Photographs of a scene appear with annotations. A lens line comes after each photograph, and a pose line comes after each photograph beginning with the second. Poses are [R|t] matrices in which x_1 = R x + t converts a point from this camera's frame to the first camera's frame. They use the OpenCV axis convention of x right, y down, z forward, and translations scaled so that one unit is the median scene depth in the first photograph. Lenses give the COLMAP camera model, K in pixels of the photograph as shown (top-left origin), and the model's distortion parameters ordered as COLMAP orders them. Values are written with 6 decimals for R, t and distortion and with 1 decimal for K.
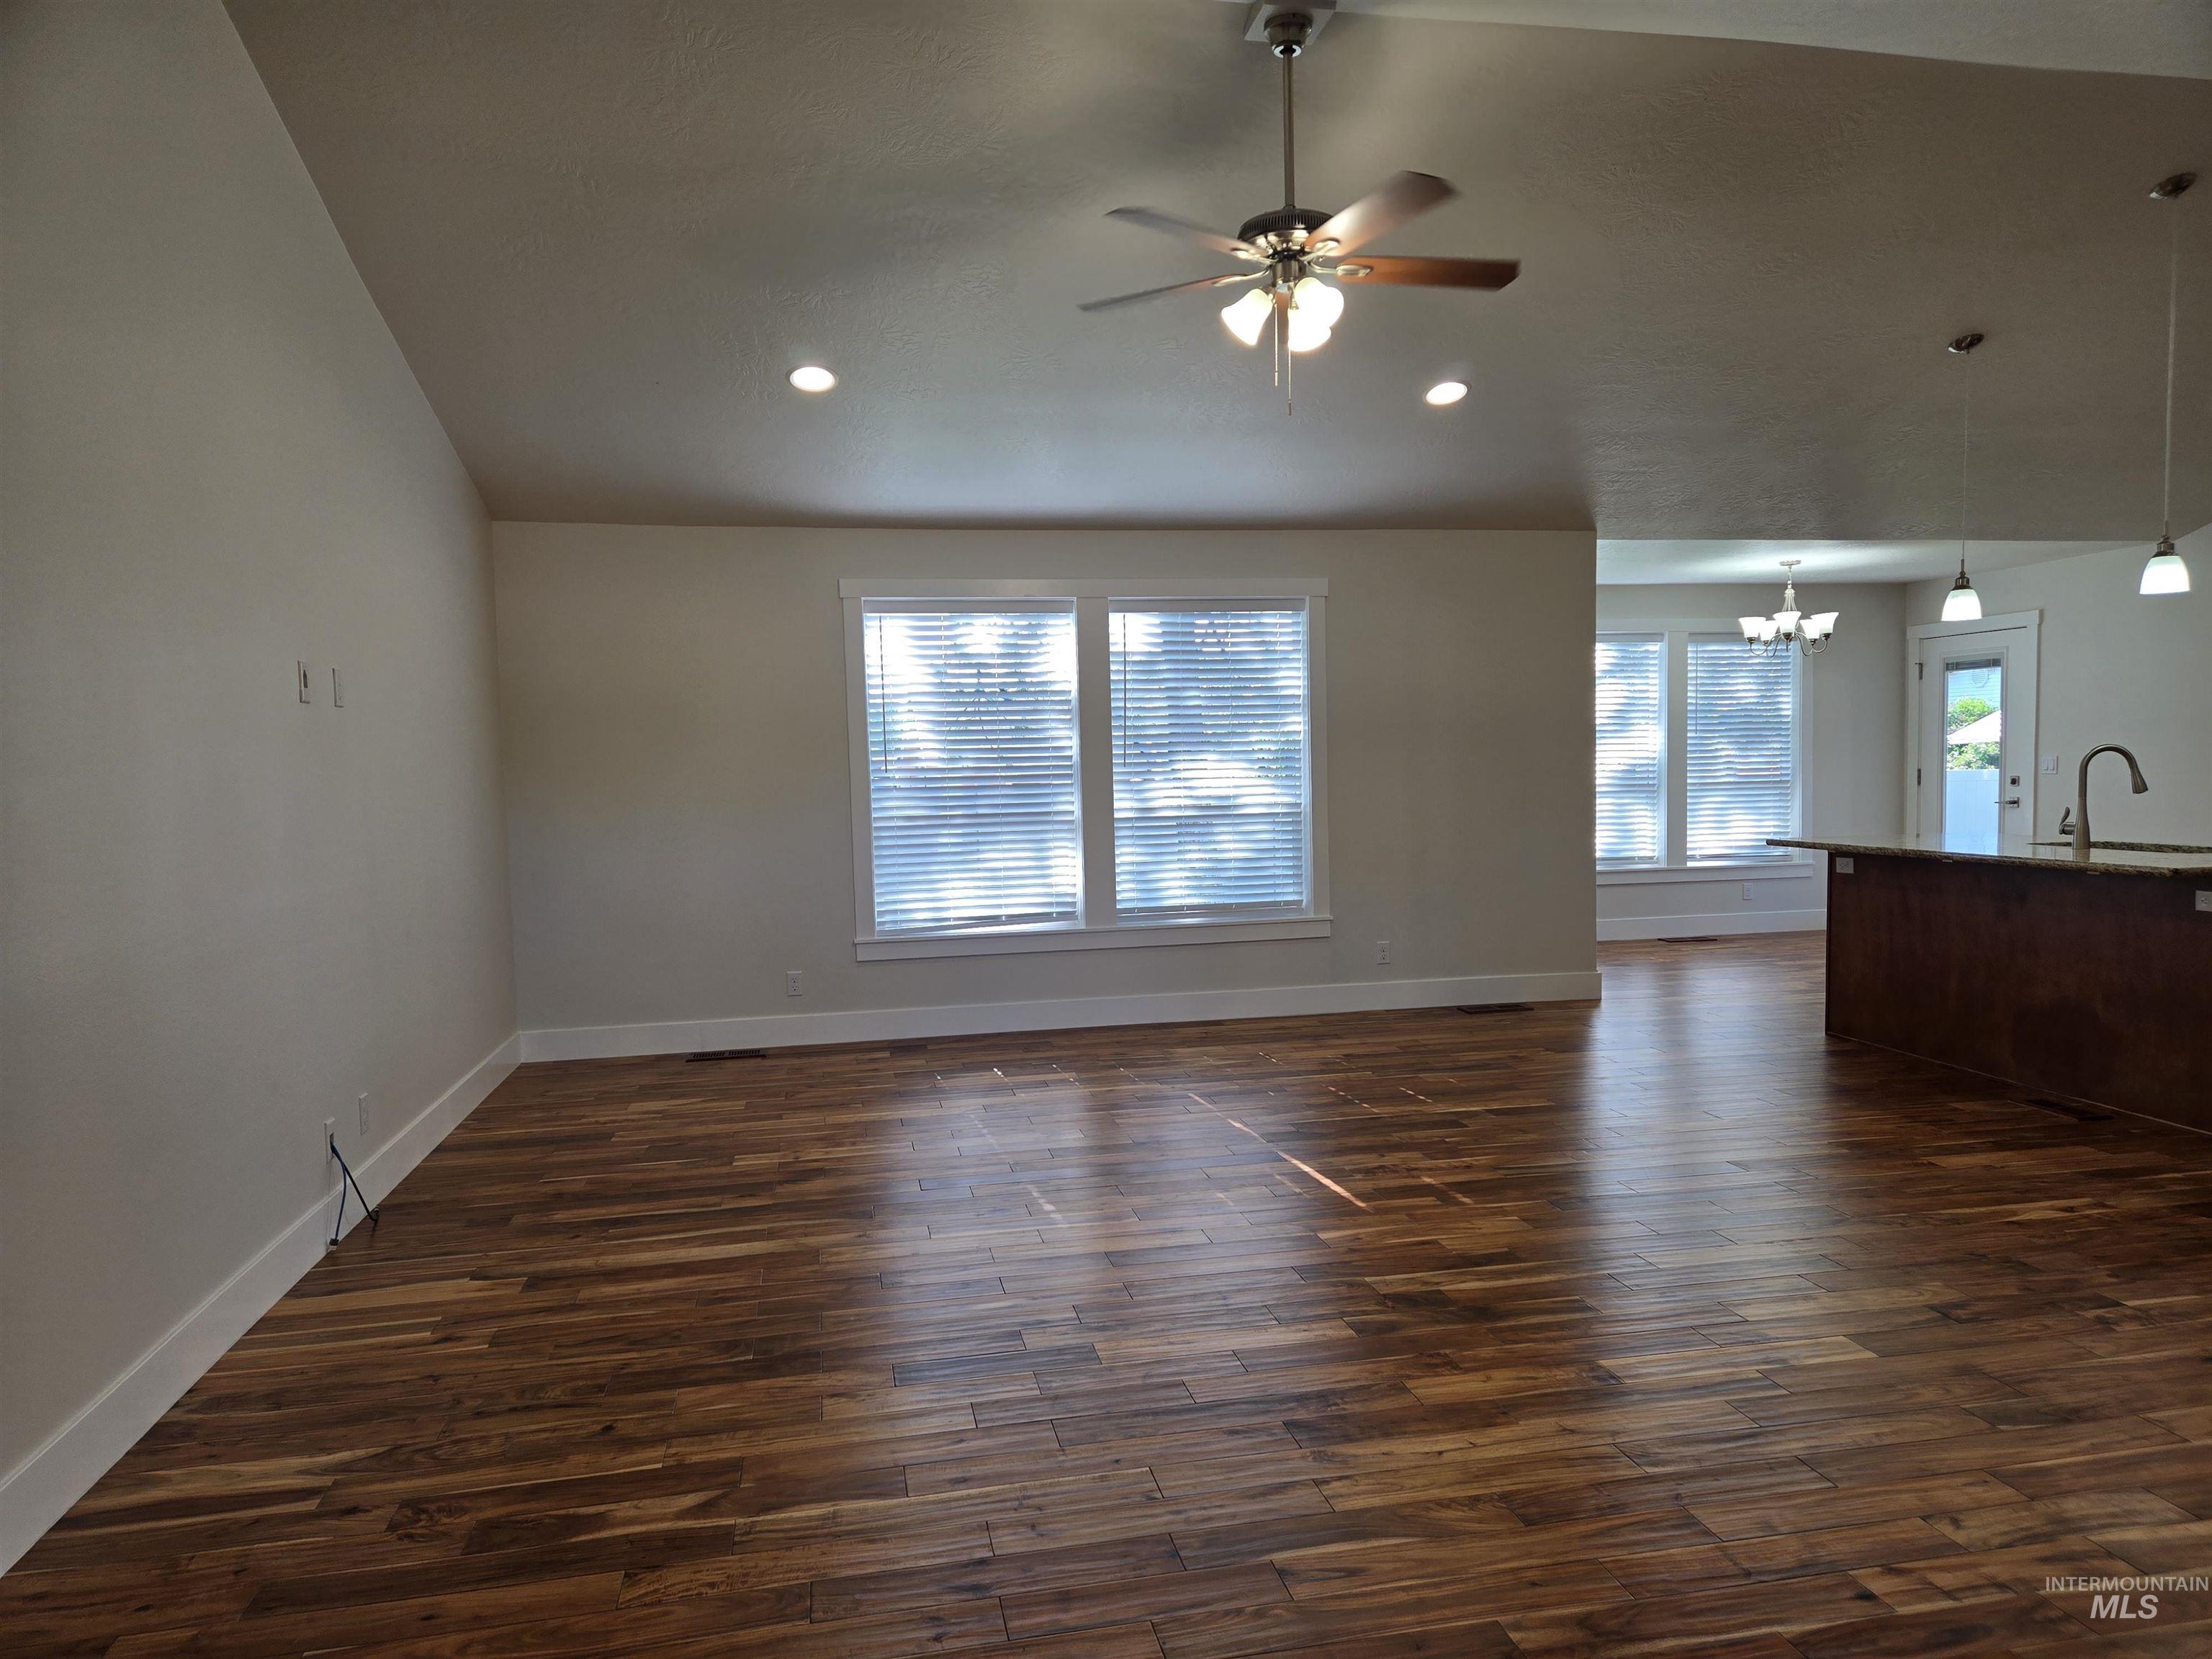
lens RADIAL K [[1465.2, 0, 1134.0], [0, 1465.2, 854.6], [0, 0, 1]] dist [0.081305, -0.068610]
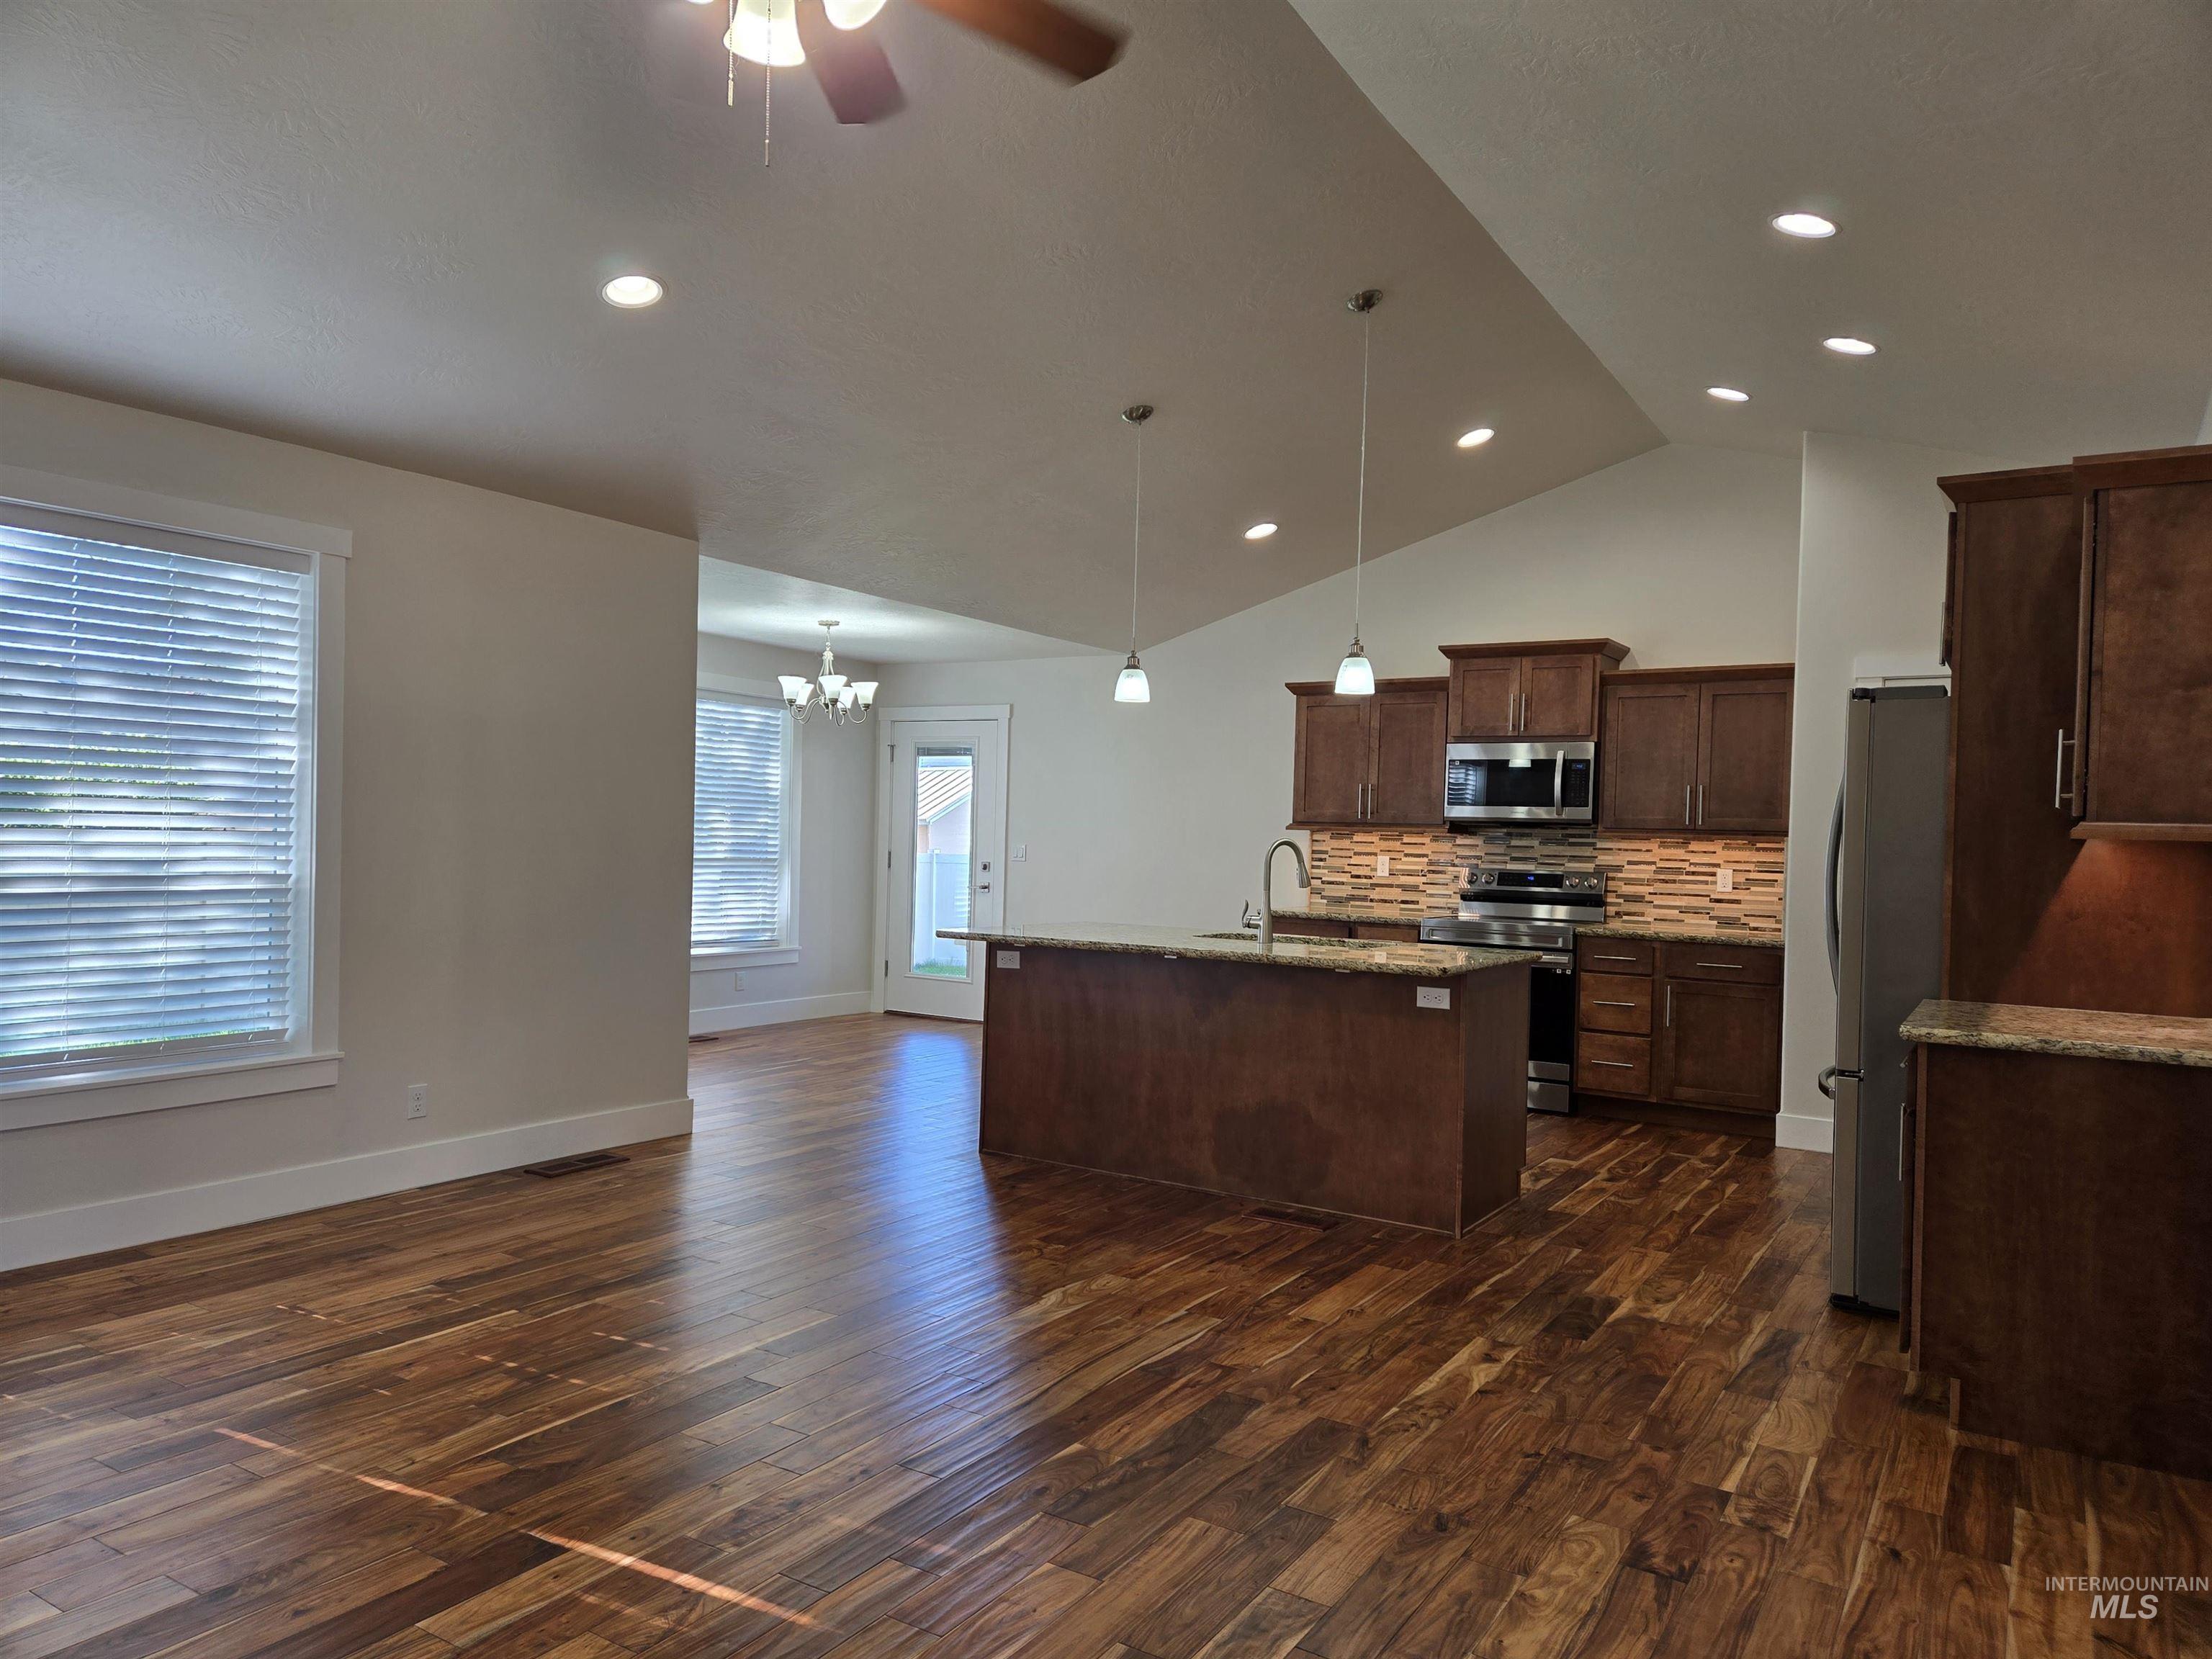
lens RADIAL K [[1465.2, 0, 1113.4], [0, 1465.2, 843.1], [0, 0, 1]] dist [0.081305, -0.068610]
pose [[0.694918, 0.037577, 0.718107, -0.101963], [0.002551, 0.998499, -0.054718, -0.012688], [-0.719085, 0.039856, 0.693779, 0.300356]]
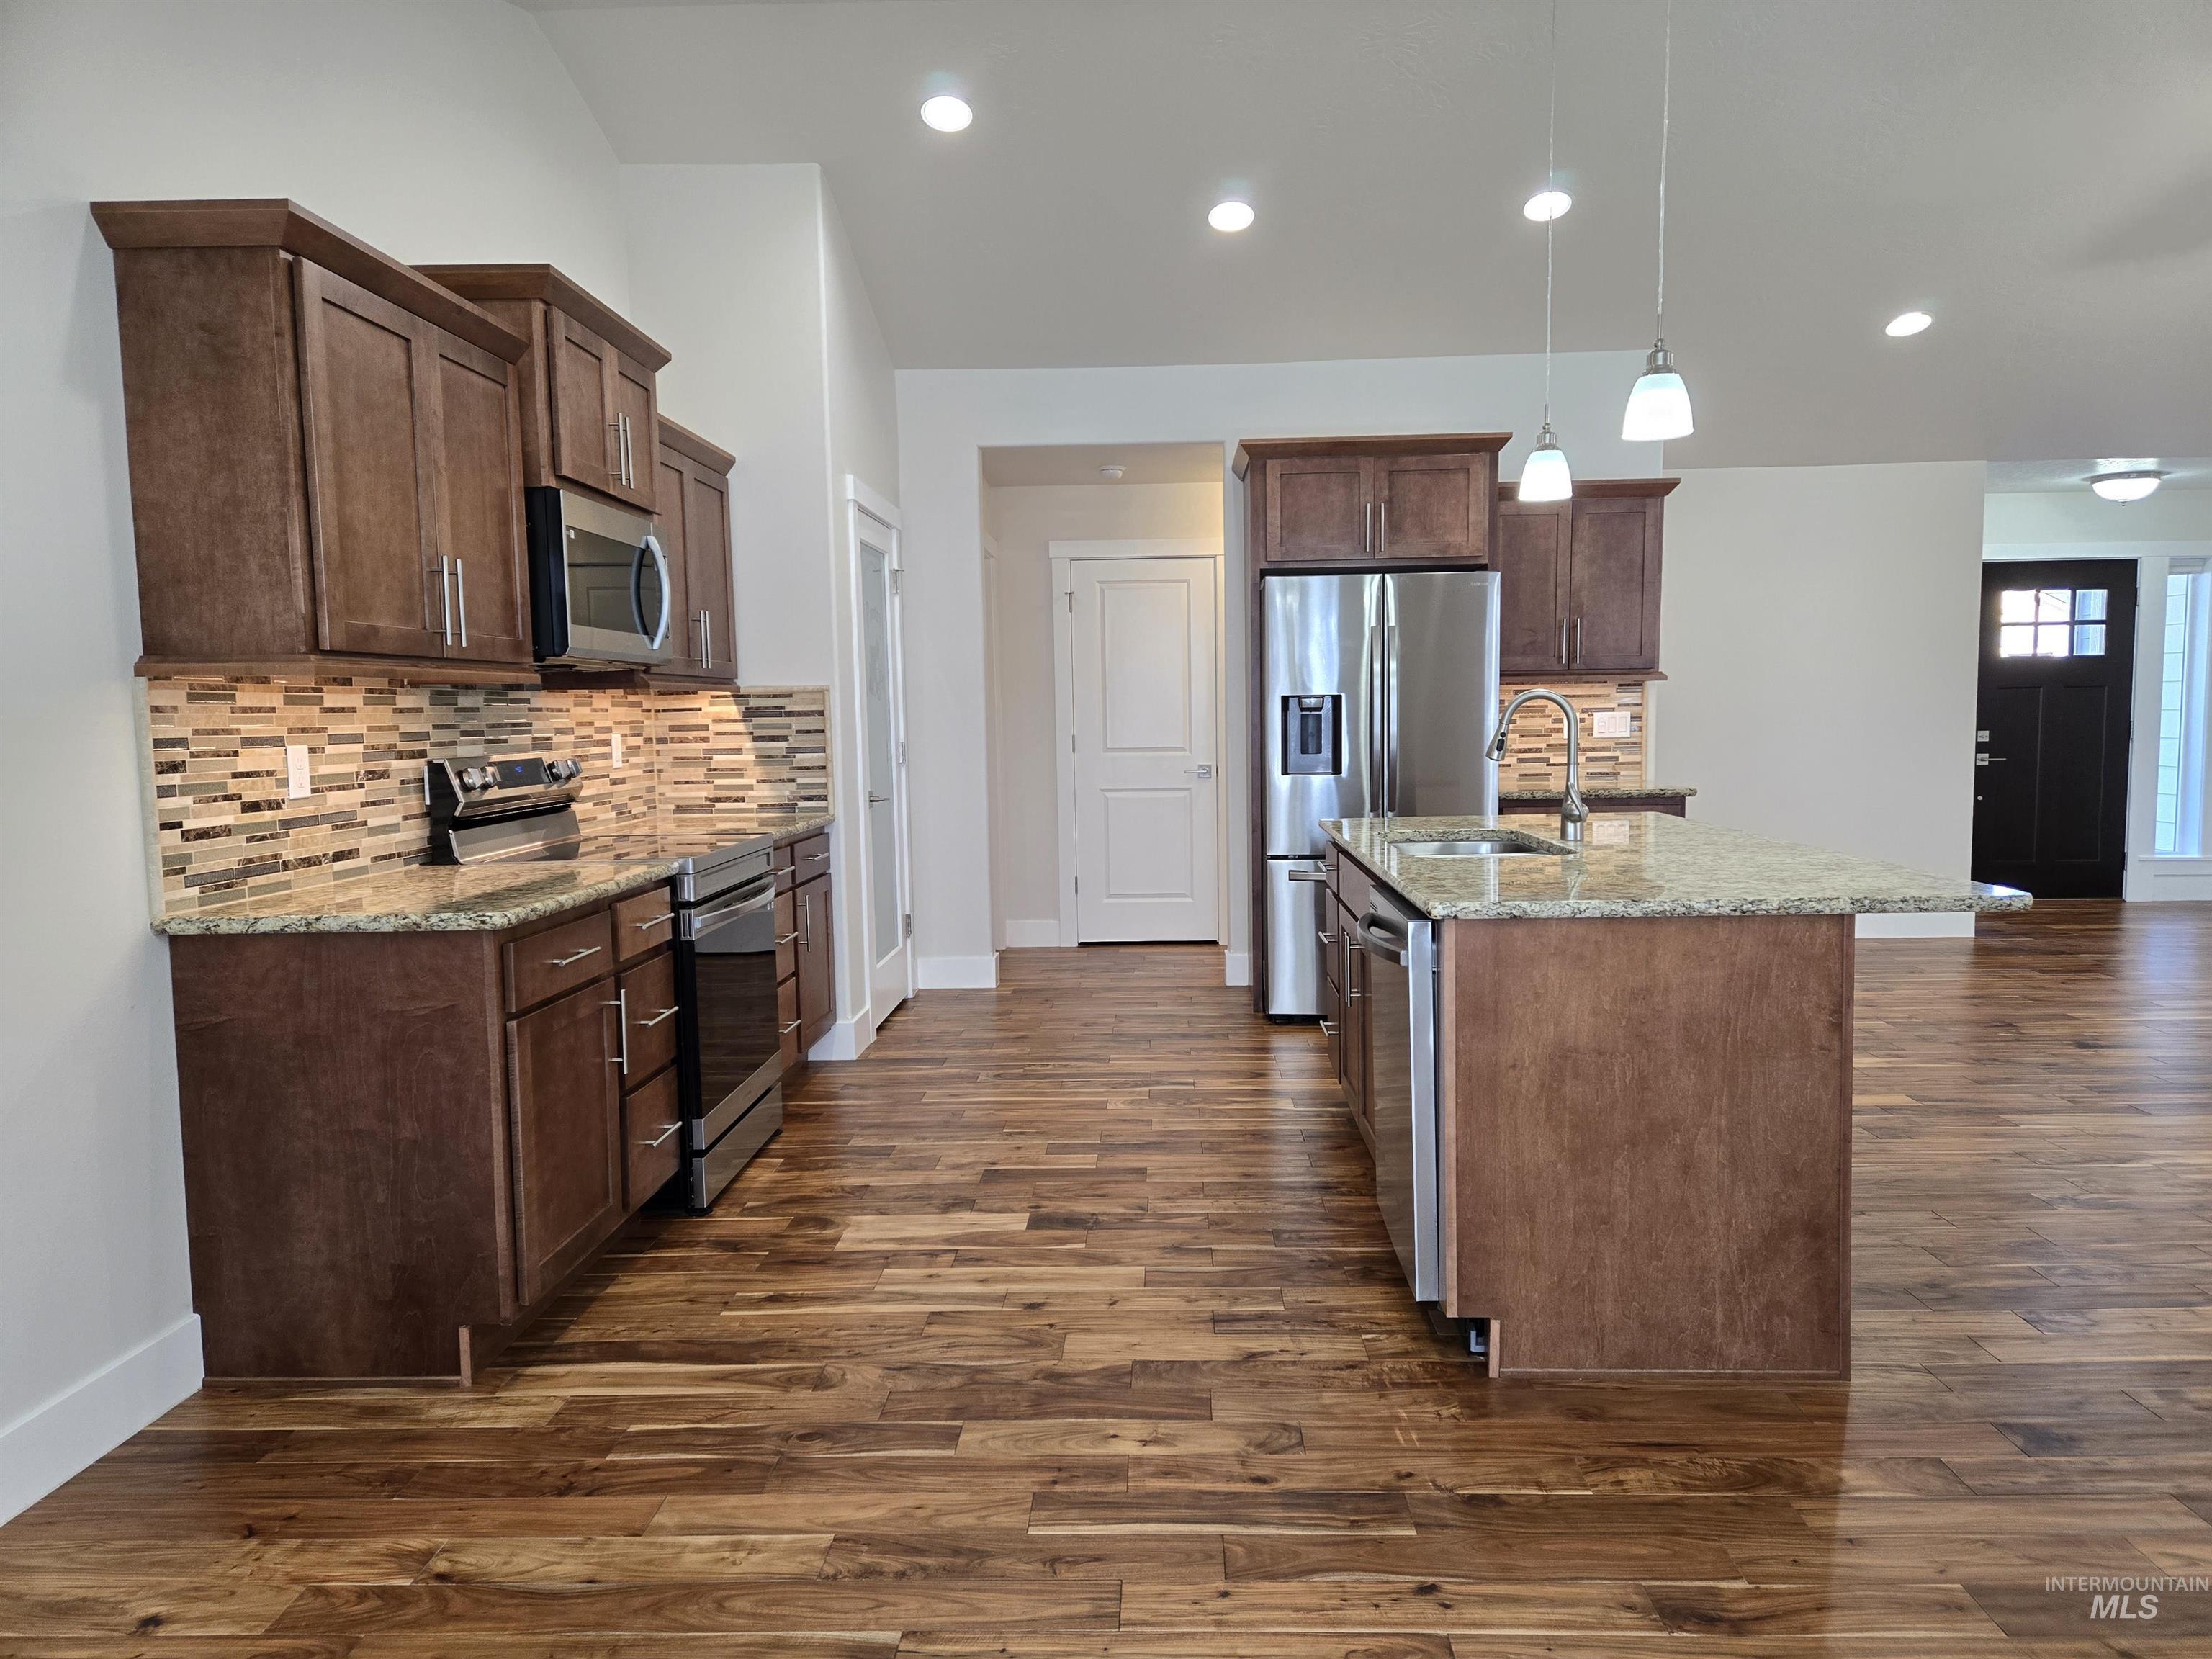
lens RADIAL K [[1465.2, 0, 1131.9], [0, 1465.2, 845.7], [0, 0, 1]] dist [0.081305, -0.068610]
pose [[-0.971202, 0.016738, 0.237670, 0.508195], [0.053517, 0.987365, 0.149154, -0.085991], [-0.232171, 0.157578, -0.959826, 1.289635]]
